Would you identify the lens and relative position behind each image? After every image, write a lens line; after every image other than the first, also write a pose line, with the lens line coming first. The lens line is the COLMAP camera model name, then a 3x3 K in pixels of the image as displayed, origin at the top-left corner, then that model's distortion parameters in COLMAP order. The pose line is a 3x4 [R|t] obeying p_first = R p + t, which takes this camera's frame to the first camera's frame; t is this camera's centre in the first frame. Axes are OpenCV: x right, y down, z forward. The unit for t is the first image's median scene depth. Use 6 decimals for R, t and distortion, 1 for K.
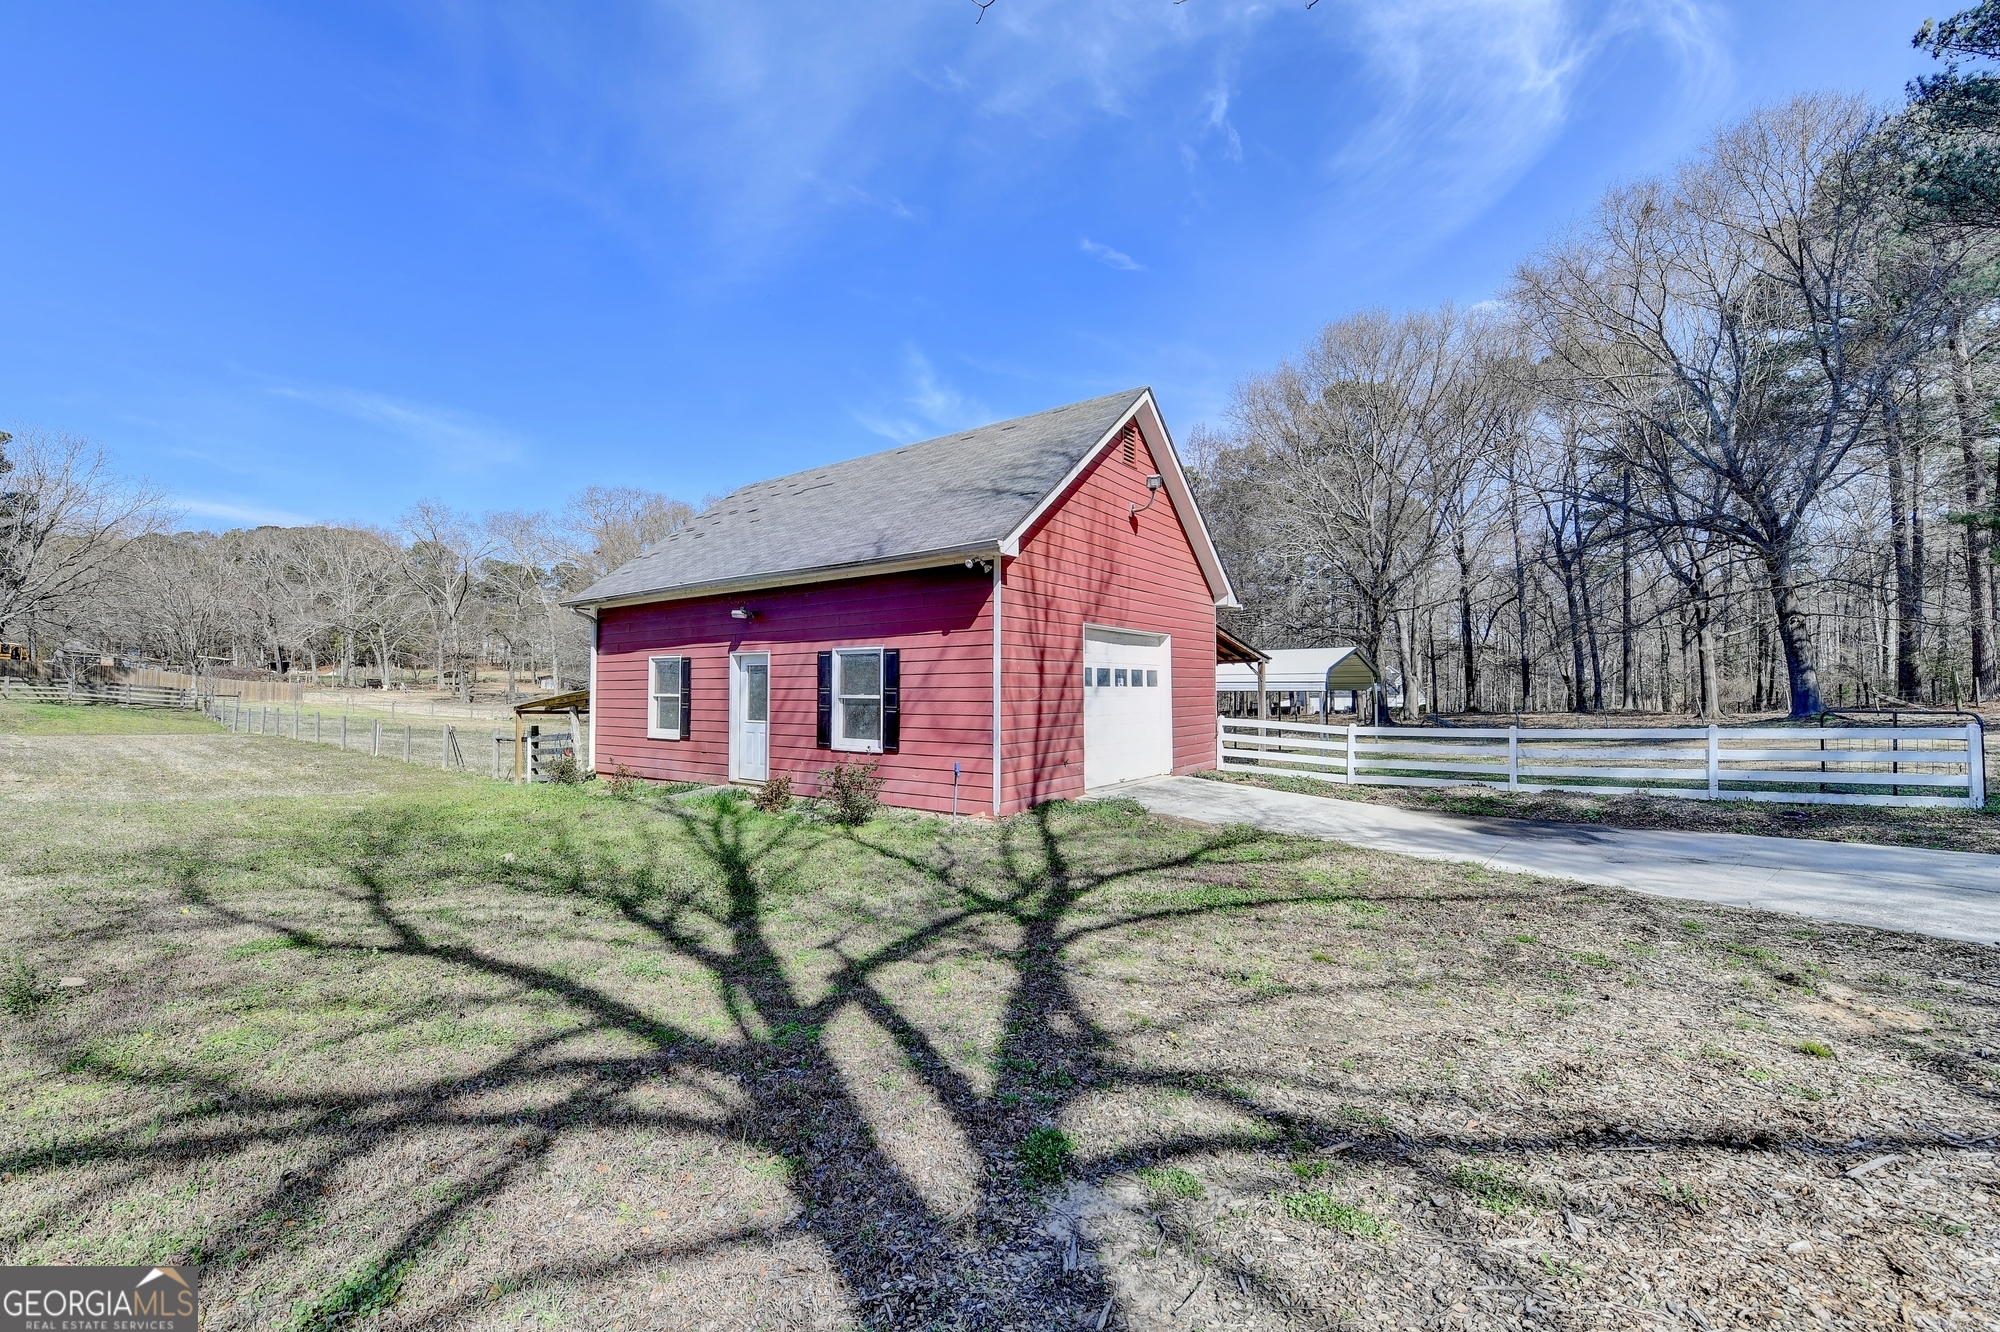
lens RADIAL K [[793.3, 0, 1000.0], [0, 793.3, 666.0], [0, 0, 1]] dist [-0.017083, -0.000881]
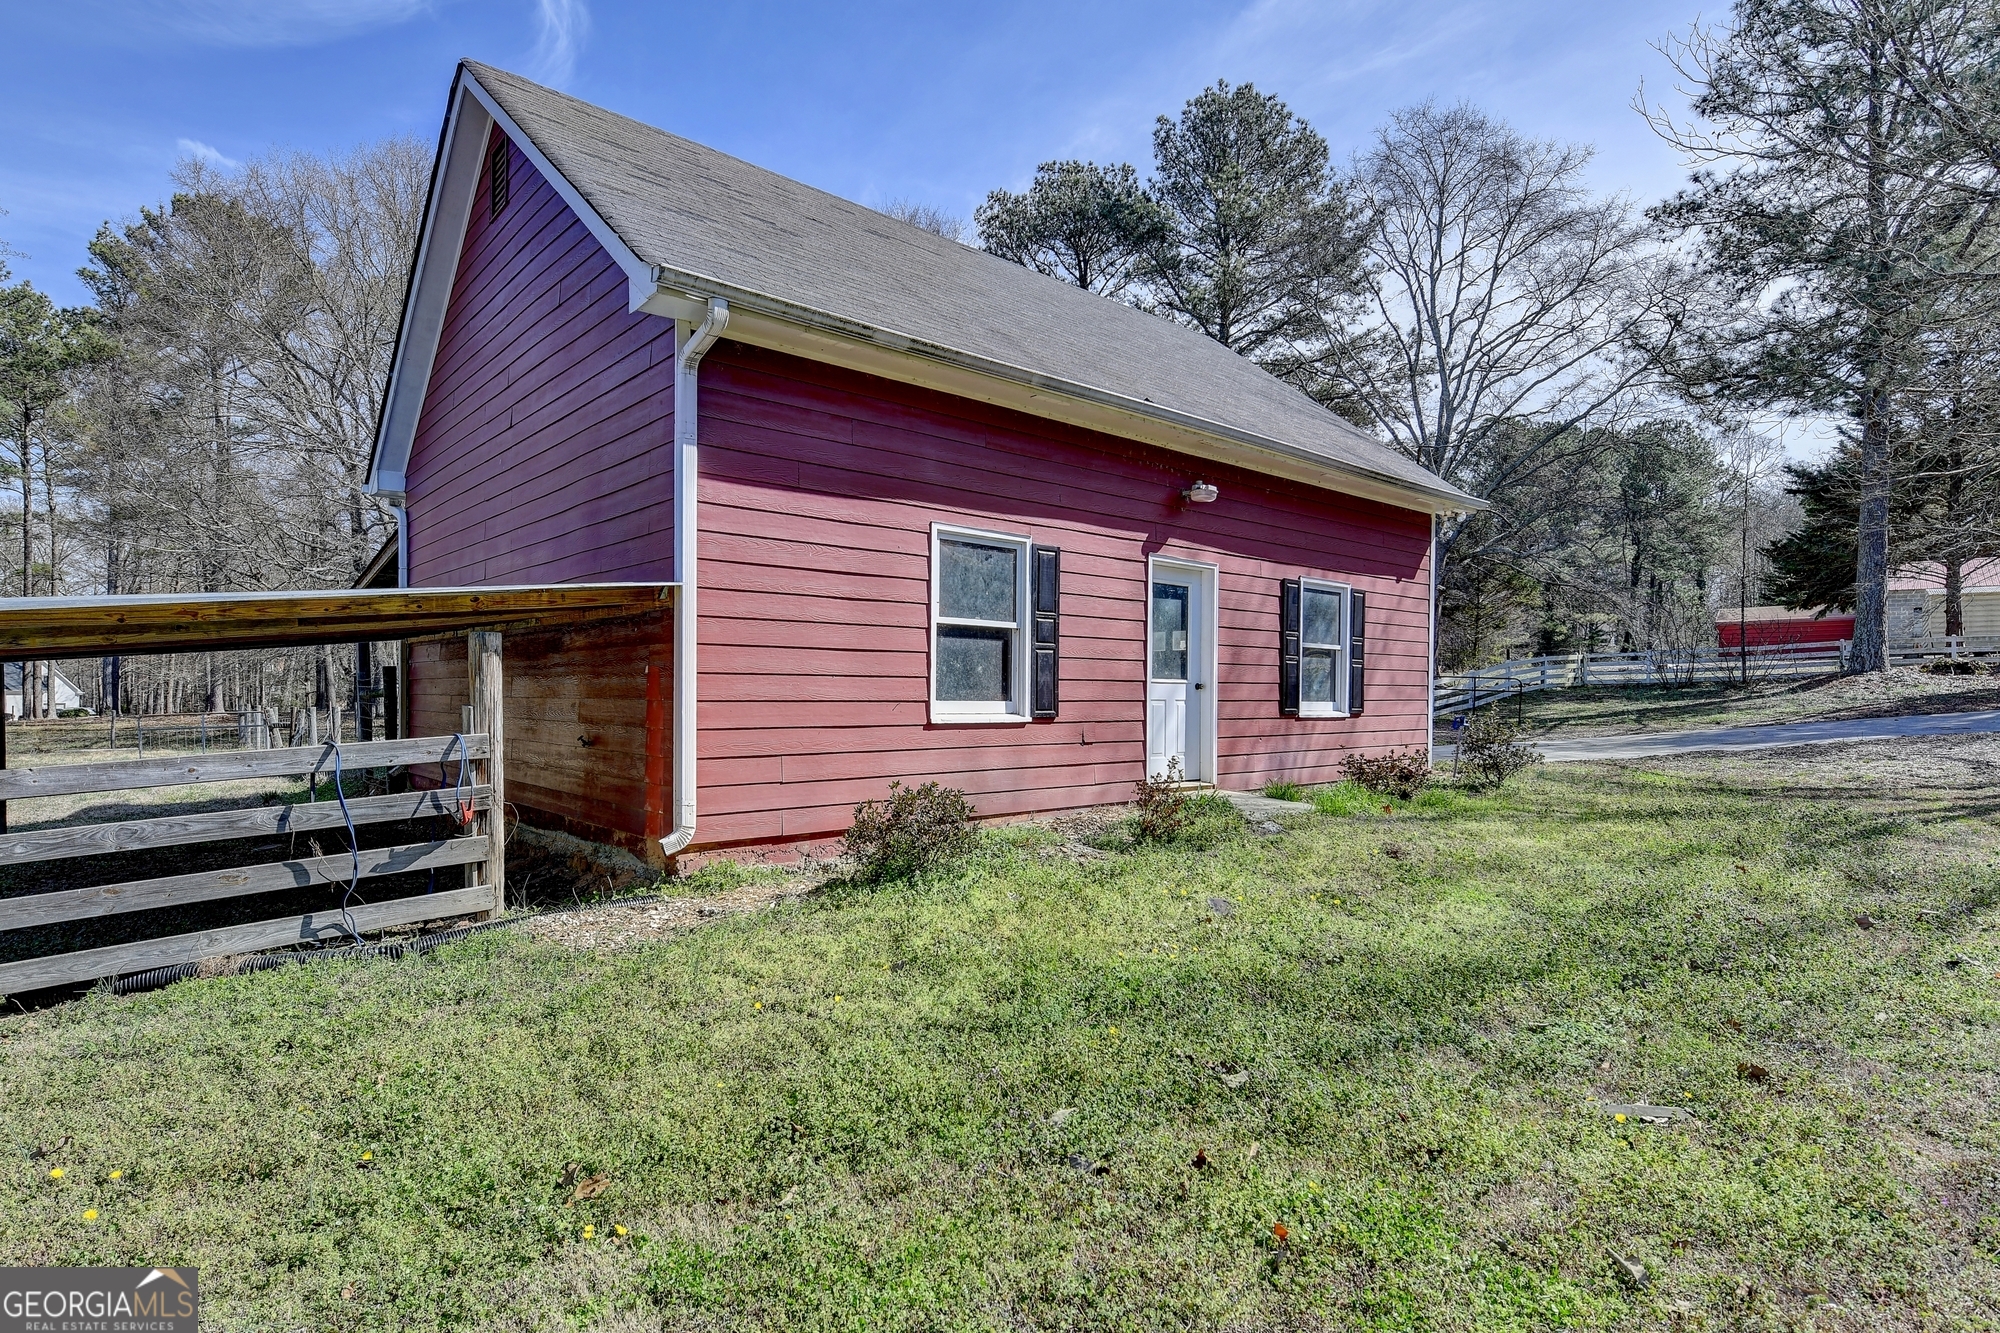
lens RADIAL K [[1052.6, 0, 1000.0], [0, 1052.6, 711.0], [0, 0, 1]] dist [-0.071278, 0.000191]
pose [[0.212847, -0.012411, 0.977007, -0.992570], [-0.033654, 0.999233, 0.020025, 0.073847], [-0.976506, -0.037143, 0.212266, 0.877338]]
